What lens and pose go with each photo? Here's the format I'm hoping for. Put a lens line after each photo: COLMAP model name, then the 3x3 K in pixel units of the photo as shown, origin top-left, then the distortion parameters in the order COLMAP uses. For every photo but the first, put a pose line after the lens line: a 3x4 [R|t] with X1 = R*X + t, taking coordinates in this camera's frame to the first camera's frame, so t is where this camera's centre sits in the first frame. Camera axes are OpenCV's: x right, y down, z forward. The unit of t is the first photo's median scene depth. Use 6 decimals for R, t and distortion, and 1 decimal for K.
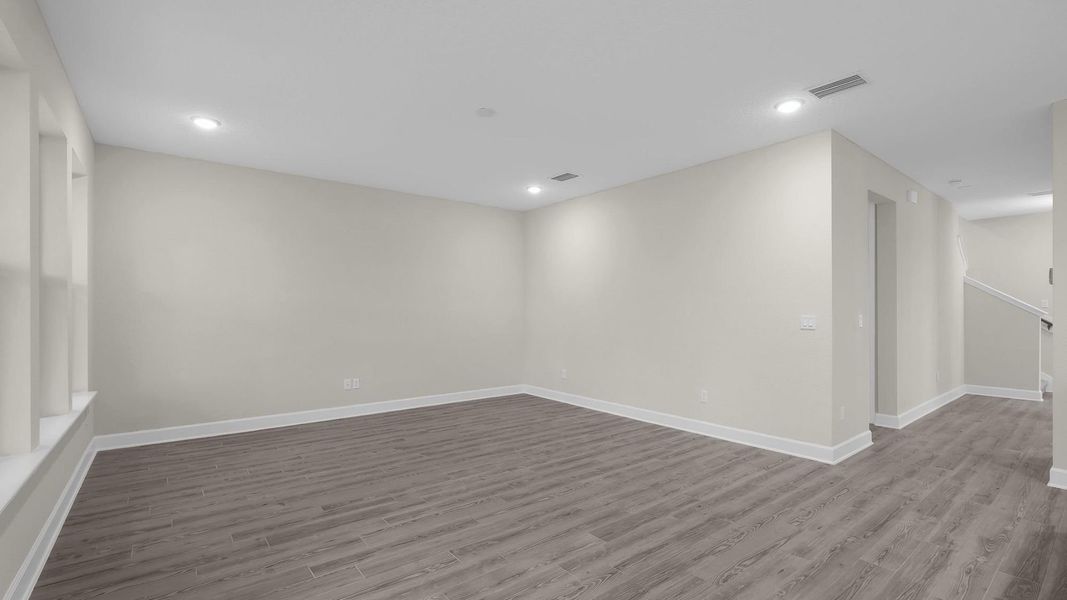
lens RADIAL K [[473.4, 0, 532.5], [0, 473.4, 305.3], [0, 0, 1]] dist [-0.005171, -0.000990]
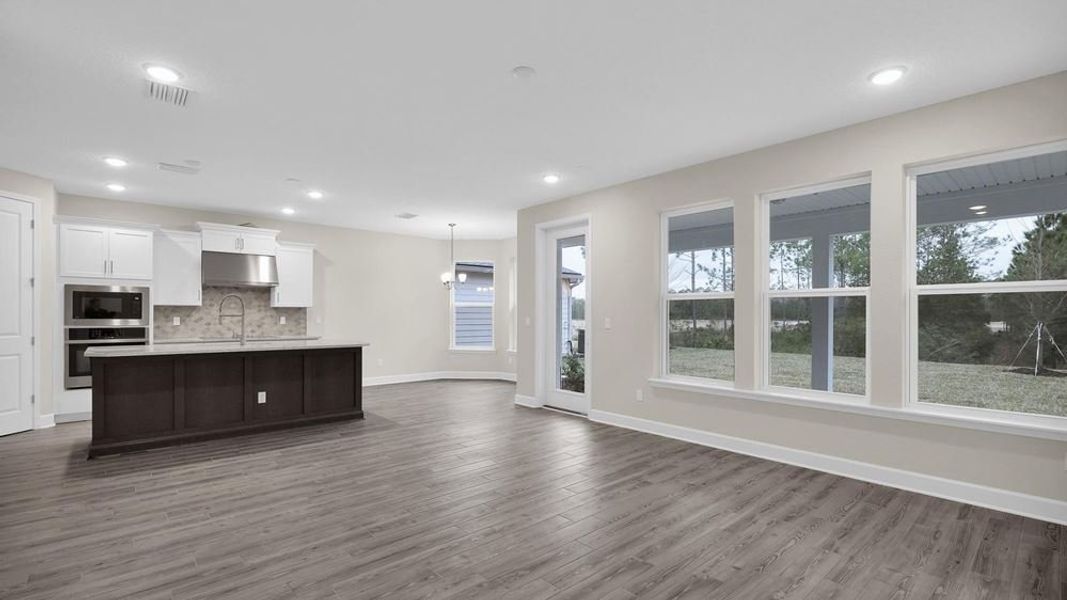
lens RADIAL K [[472.6, 0, 536.2], [0, 472.6, 316.8], [0, 0, 1]] dist [-0.002609, -0.000385]
pose [[-0.997976, -0.002661, -0.063530, -0.071264], [-0.002149, 0.999965, -0.008124, 0.020717], [0.063549, -0.007971, -0.997947, 1.872367]]
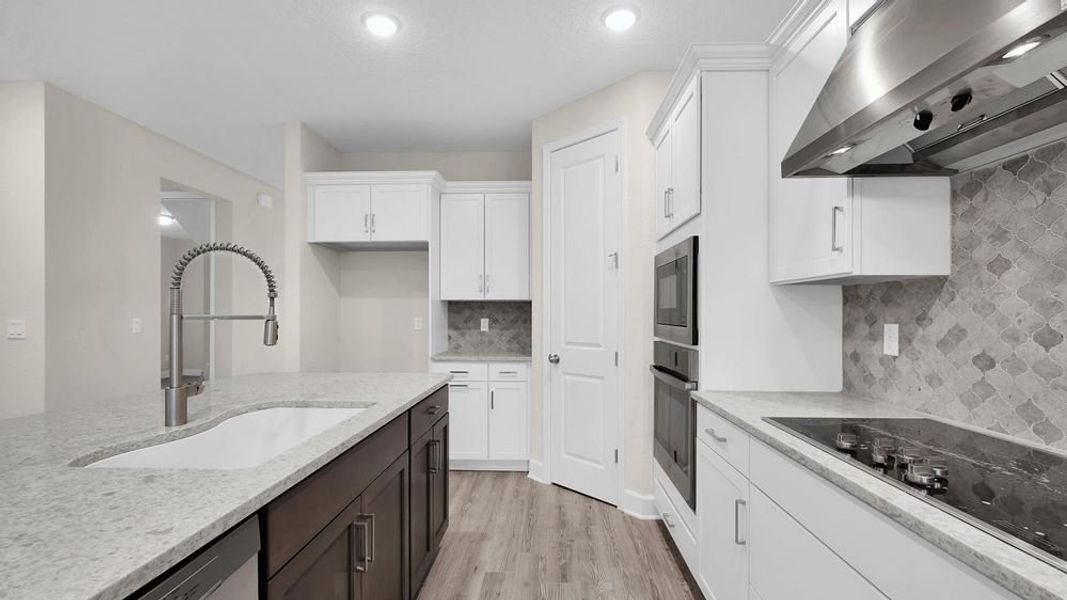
lens RADIAL K [[470.4, 0, 537.3], [0, 470.4, 314.4], [0, 0, 1]] dist [-0.000035, -0.000360]
pose [[0.642690, 0.000028, 0.766126, 0.632582], [-0.008493, 0.999939, 0.007088, -0.000850], [-0.766079, -0.011062, 0.642651, -0.138666]]
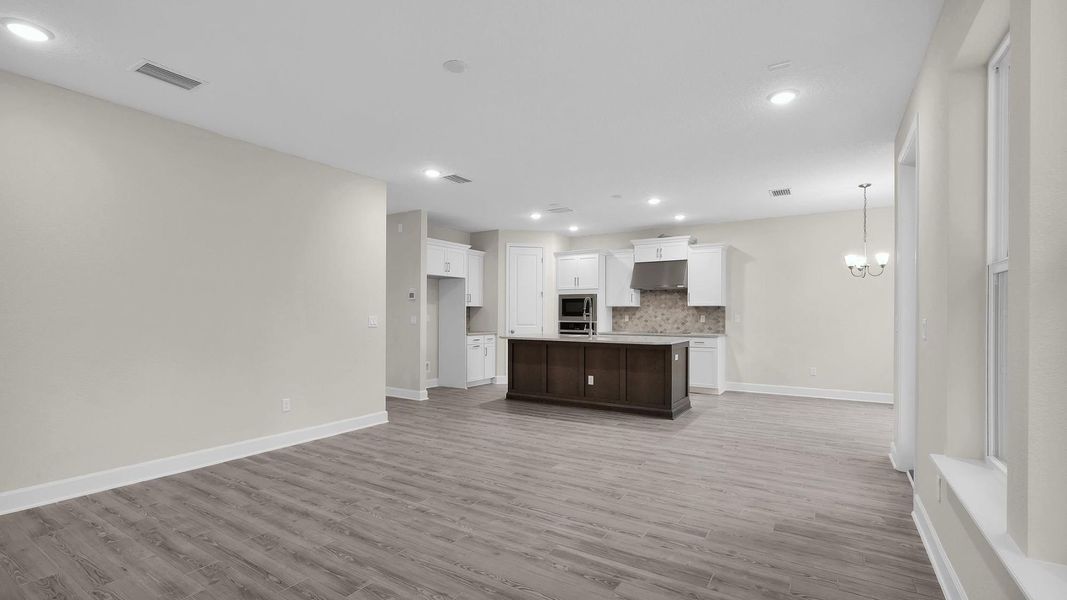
lens RADIAL K [[472.6, 0, 536.2], [0, 472.6, 316.8], [0, 0, 1]] dist [-0.002609, -0.000385]
pose [[-0.335716, -0.007511, 0.941933, -0.933469], [-0.011321, 0.999928, 0.003938, 0.013048], [-0.941895, -0.009342, -0.335777, 1.176113]]
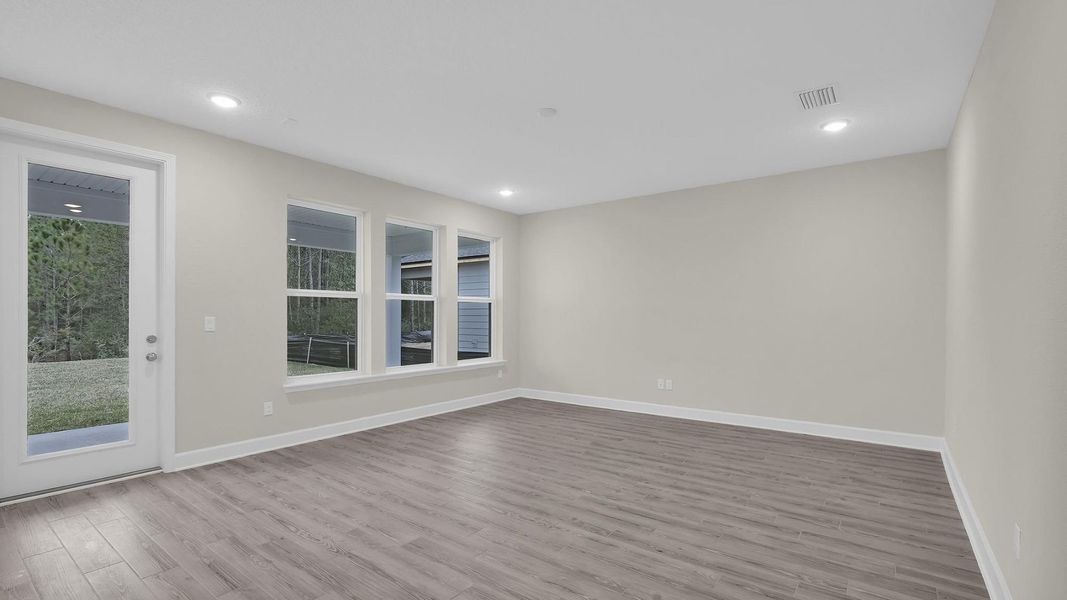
lens RADIAL K [[470.4, 0, 530.3], [0, 470.4, 308.8], [0, 0, 1]] dist [-0.006772, -0.000395]
pose [[0.250205, -0.013012, -0.968106, 0.858434], [0.010641, 0.999886, -0.010689, 0.019398], [0.968135, -0.007628, 0.250315, 0.754990]]
